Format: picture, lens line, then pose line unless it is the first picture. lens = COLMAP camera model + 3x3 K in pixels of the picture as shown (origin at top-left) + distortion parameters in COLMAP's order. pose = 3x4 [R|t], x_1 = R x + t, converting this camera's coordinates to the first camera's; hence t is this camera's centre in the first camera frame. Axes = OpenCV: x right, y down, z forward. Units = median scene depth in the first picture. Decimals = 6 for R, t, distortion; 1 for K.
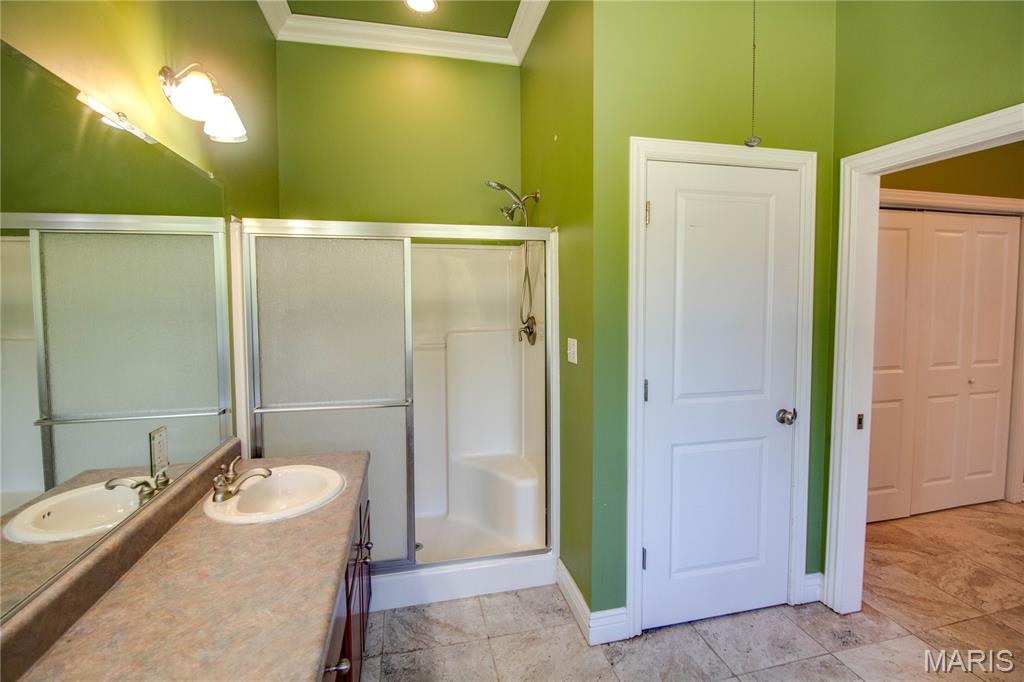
lens RADIAL K [[497.3, 0, 527.6], [0, 497.3, 315.1], [0, 0, 1]] dist [-0.004572, -0.001983]
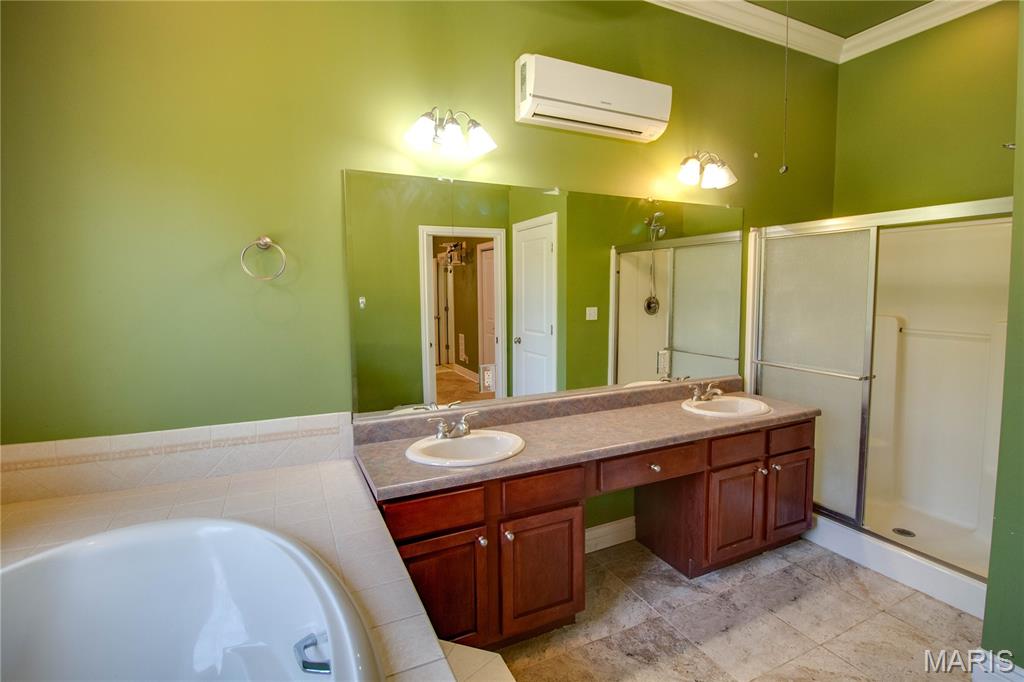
lens RADIAL K [[497.3, 0, 512.0], [0, 497.3, 337.6], [0, 0, 1]] dist [-0.004572, -0.001983]
pose [[0.204895, 0.100702, -0.973590, 0.661806], [-0.041743, 0.994687, 0.094099, 0.014203], [0.977893, 0.021360, 0.208010, 0.009685]]
